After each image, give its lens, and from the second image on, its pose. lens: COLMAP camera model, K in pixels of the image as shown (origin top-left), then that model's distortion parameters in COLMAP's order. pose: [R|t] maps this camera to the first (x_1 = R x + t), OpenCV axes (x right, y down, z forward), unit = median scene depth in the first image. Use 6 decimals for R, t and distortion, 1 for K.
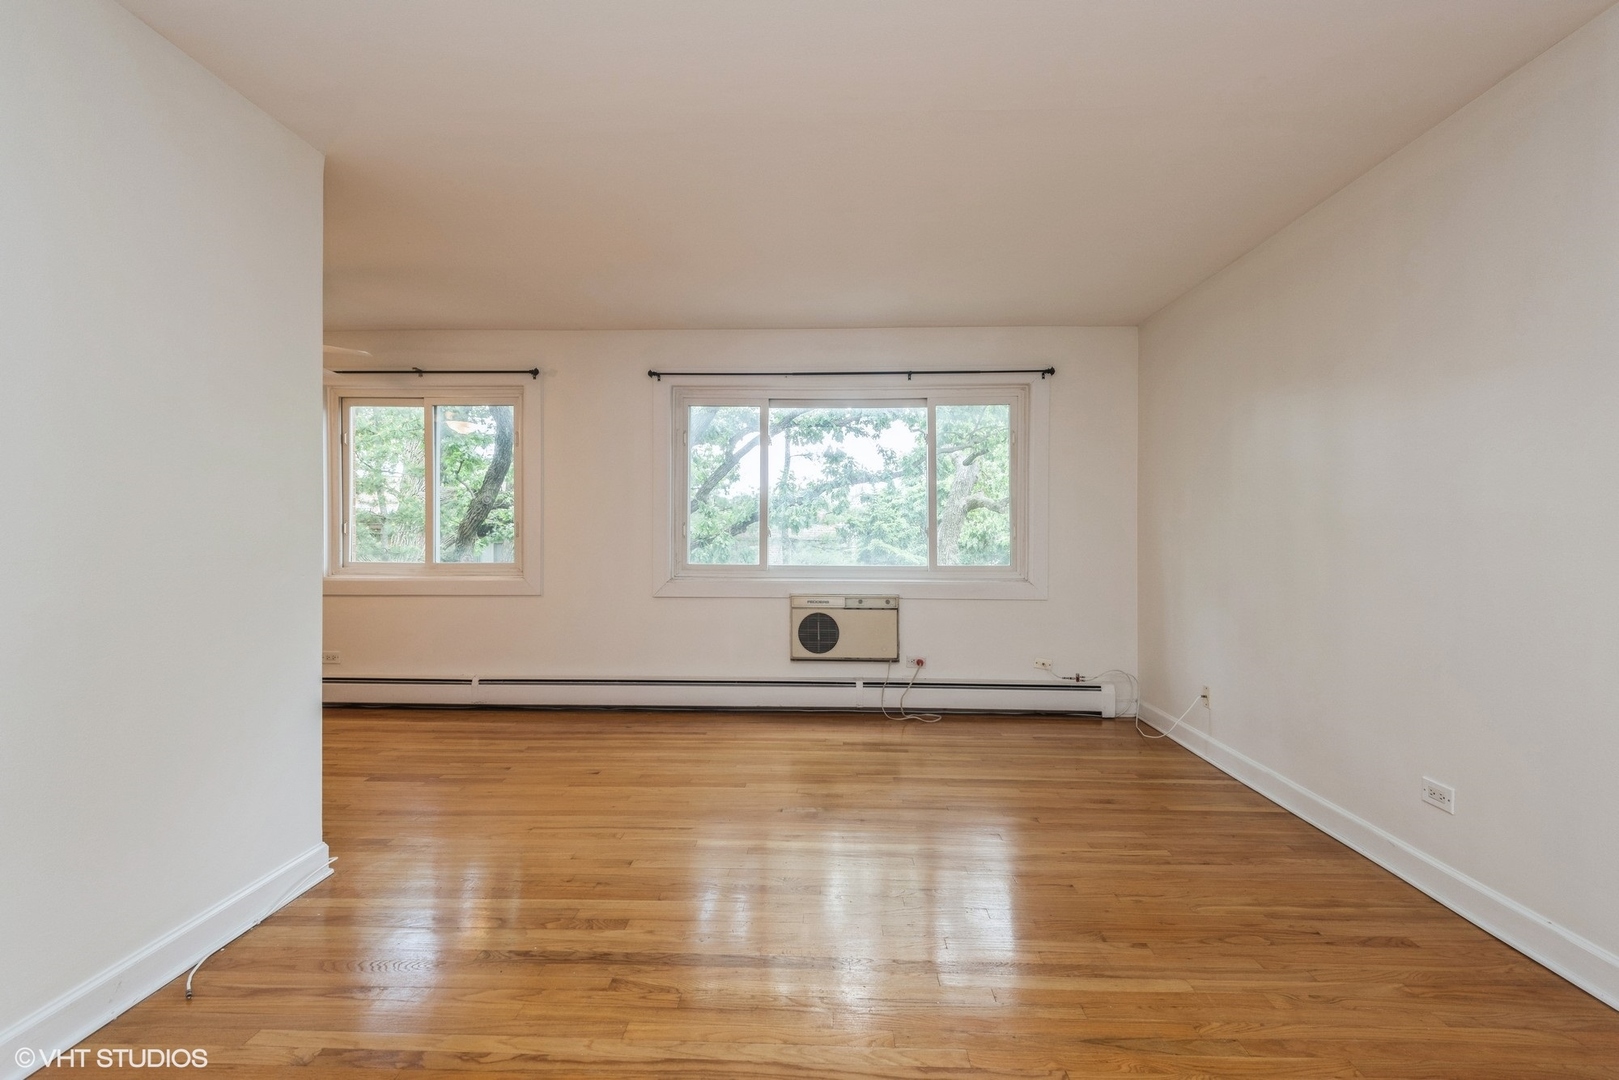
lens RADIAL K [[745.8, 0, 805.1], [0, 745.8, 532.4], [0, 0, 1]] dist [0.031739, -0.028782]
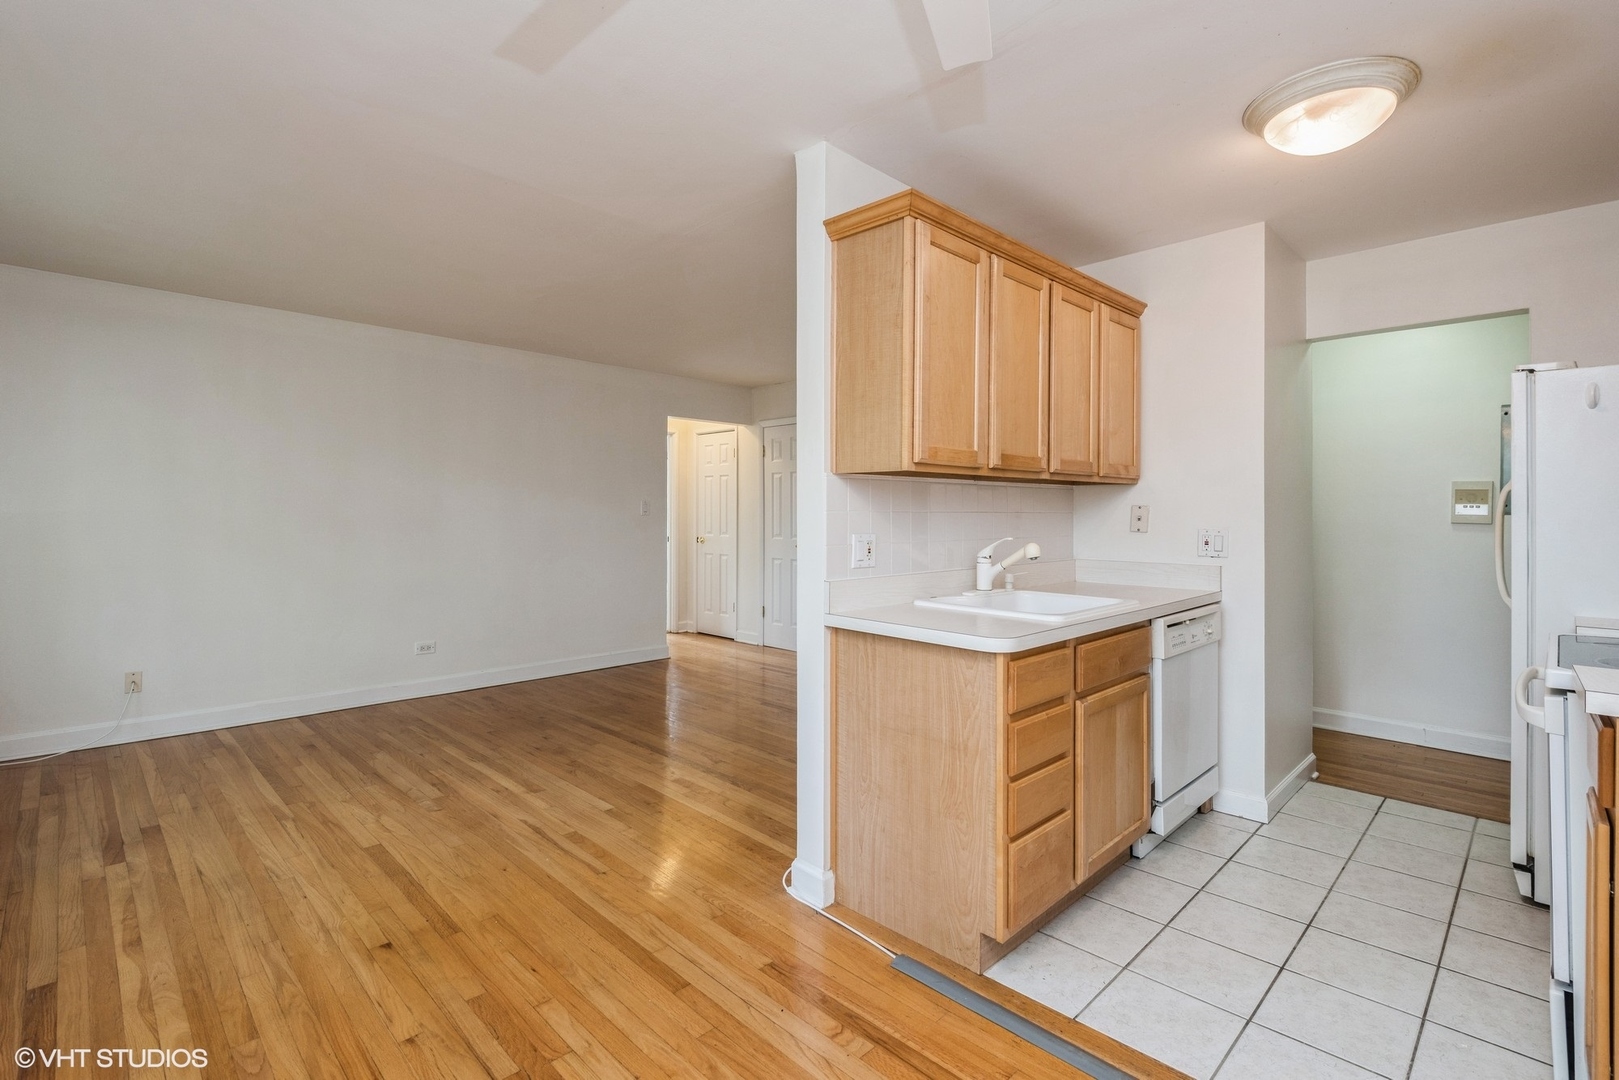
lens RADIAL K [[751.7, 0, 808.6], [0, 751.7, 507.6], [0, 0, 1]] dist [0.011266, -0.012079]
pose [[-0.732682, -0.001288, 0.680570, -0.716180], [-0.009281, 0.999924, -0.008099, -0.021347], [-0.680508, -0.012250, -0.732638, 0.929154]]
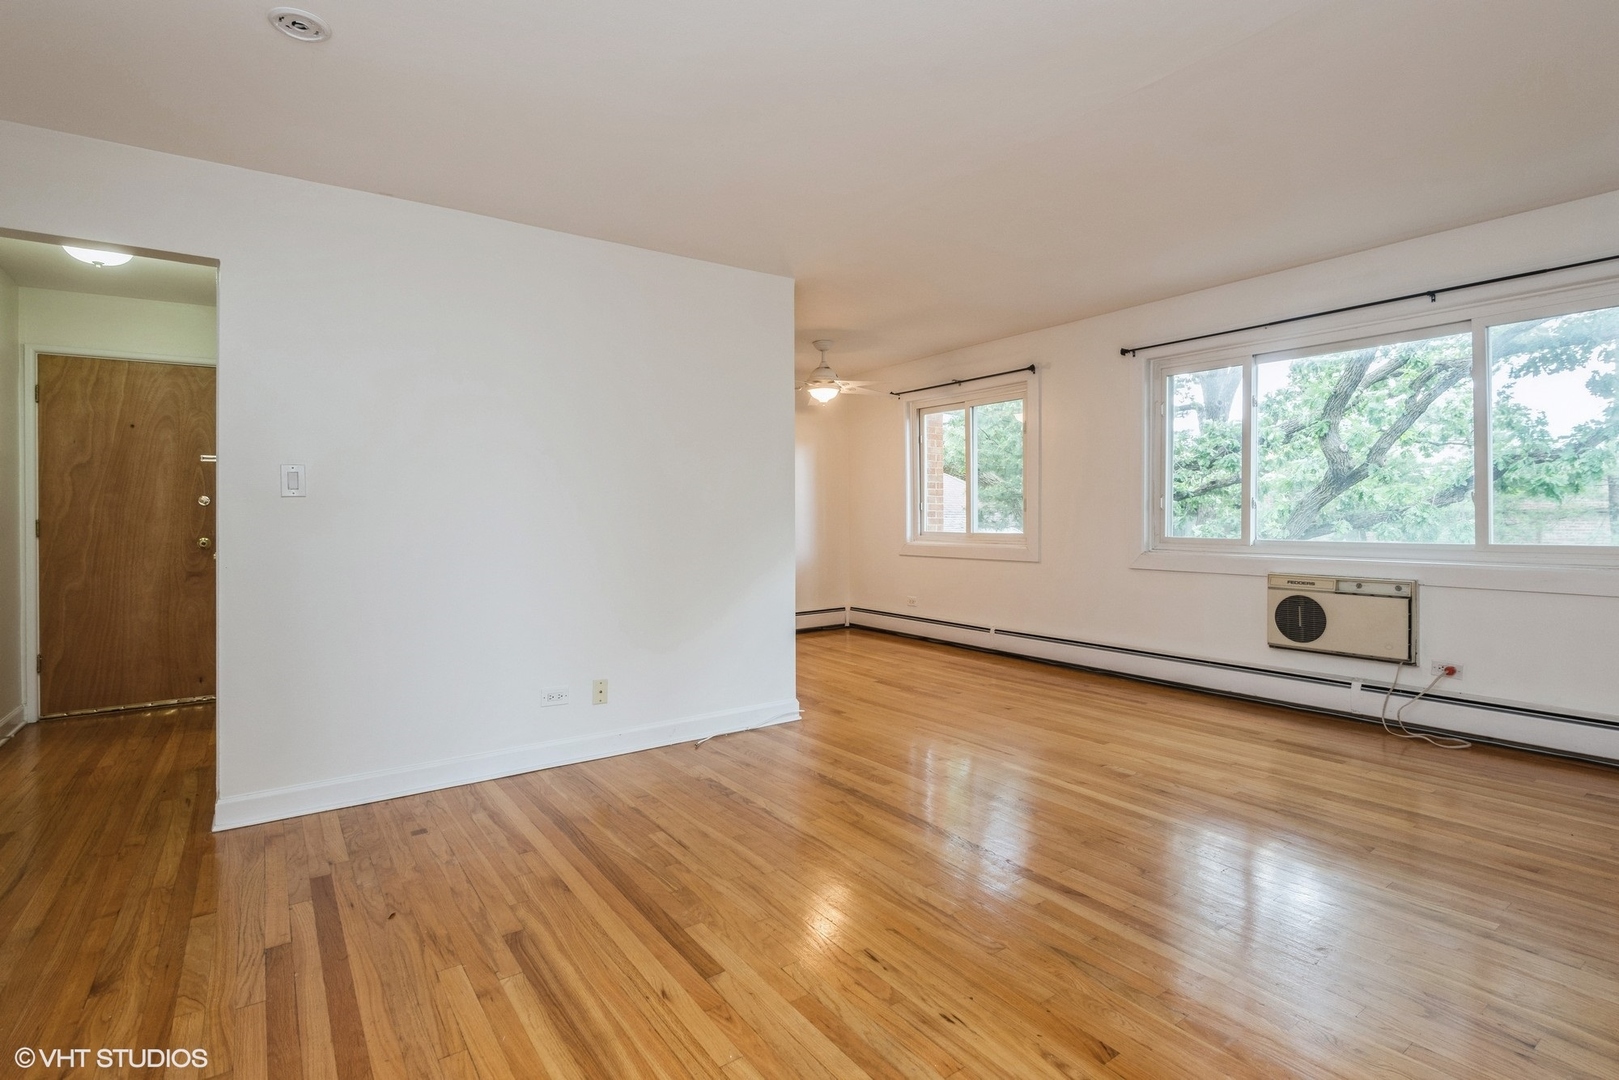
lens RADIAL K [[780.5, 0, 808.8], [0, 780.5, 515.1], [0, 0, 1]] dist [0.032566, -0.033843]
pose [[0.605926, -0.006677, -0.795493, 0.398966], [0.015275, 0.999878, 0.003243, 0.002909], [0.795374, -0.014116, 0.605954, -0.004411]]
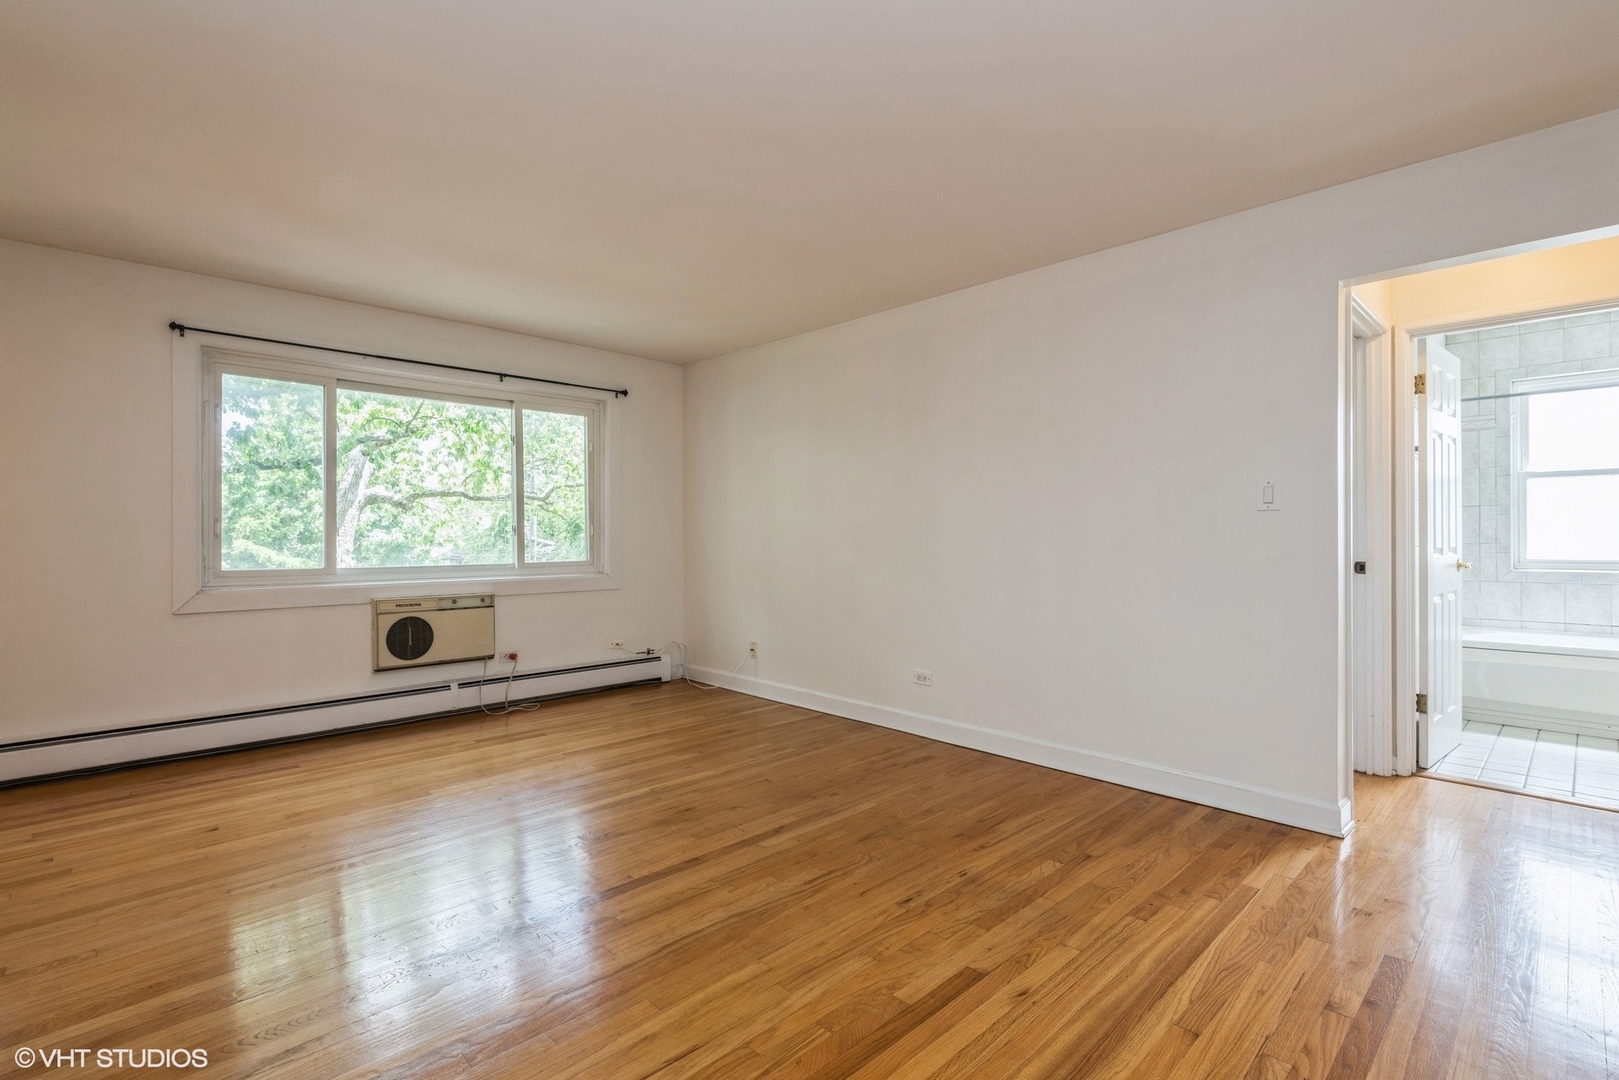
lens RADIAL K [[749.3, 0, 809.5], [0, 749.3, 540.0], [0, 0, 1]] dist [0.029839, -0.025005]
pose [[0.687603, -0.009050, 0.726030, -0.323803], [0.000036, 0.999923, 0.012430, -0.000652], [-0.726087, -0.008521, 0.687551, -0.016666]]
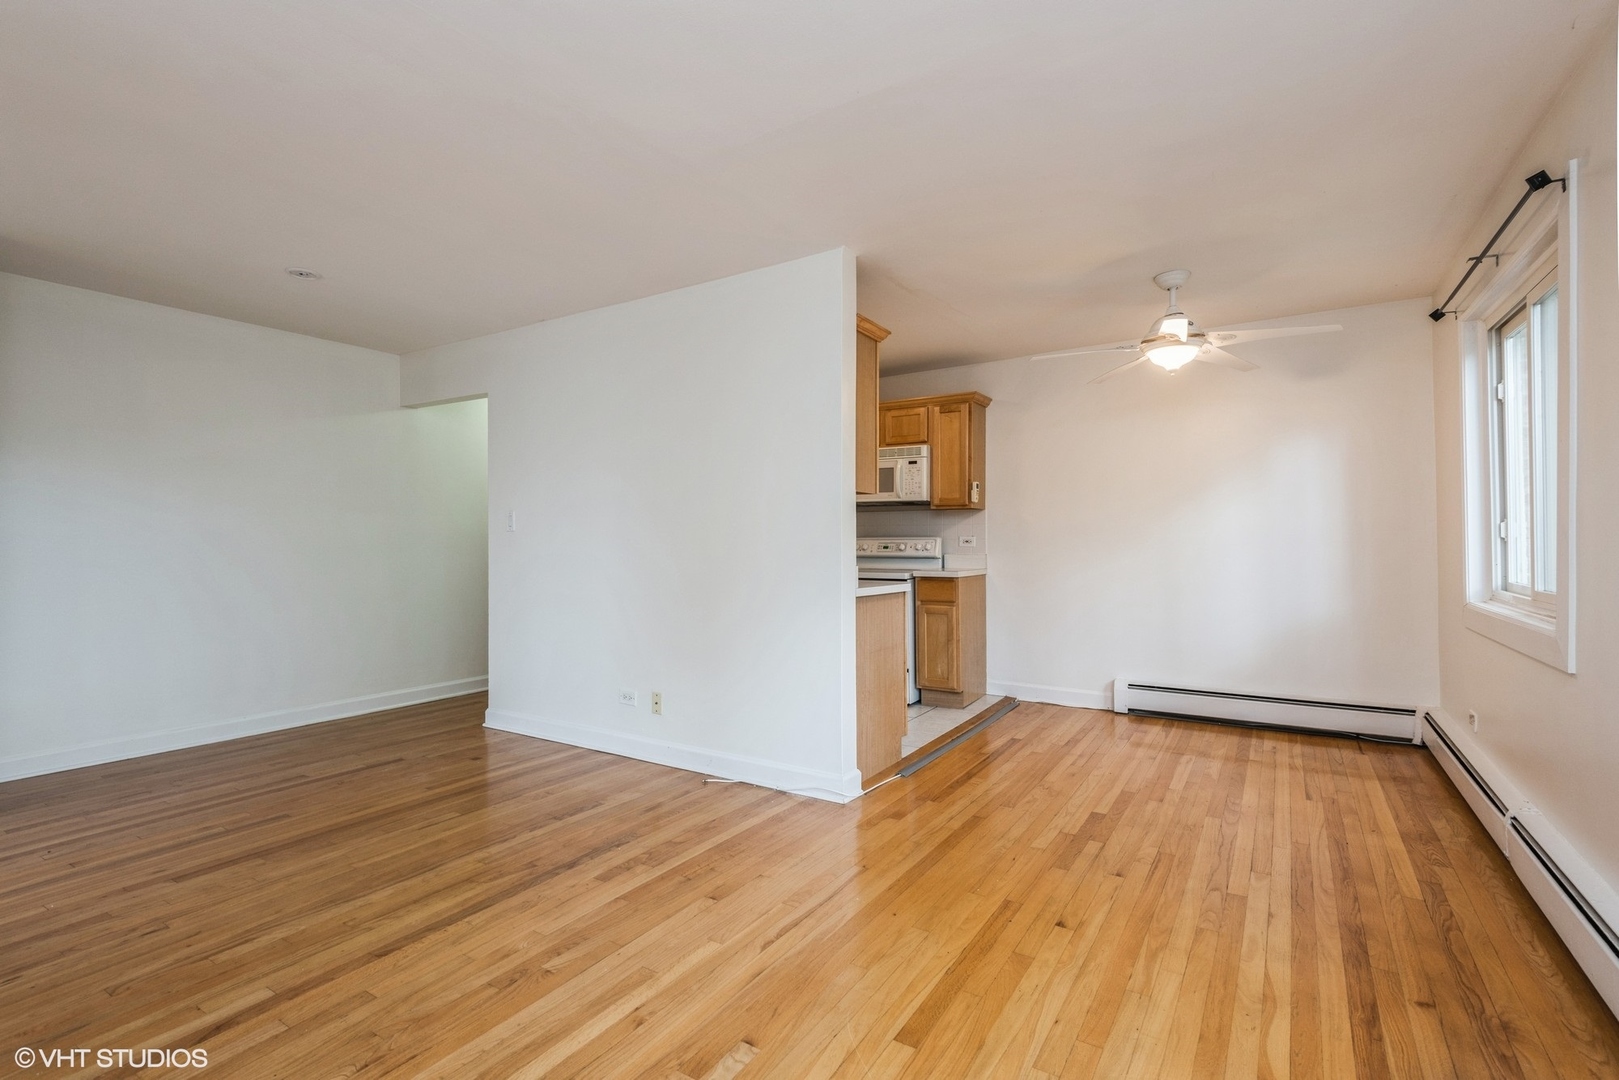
lens RADIAL K [[741.3, 0, 795.0], [0, 741.3, 533.6], [0, 0, 1]] dist [0.049042, -0.032201]
pose [[-0.515005, -0.011280, -0.857113, 0.279955], [0.006530, 0.999833, -0.017082, 0.006026], [0.857162, -0.014395, -0.514846, 0.867981]]
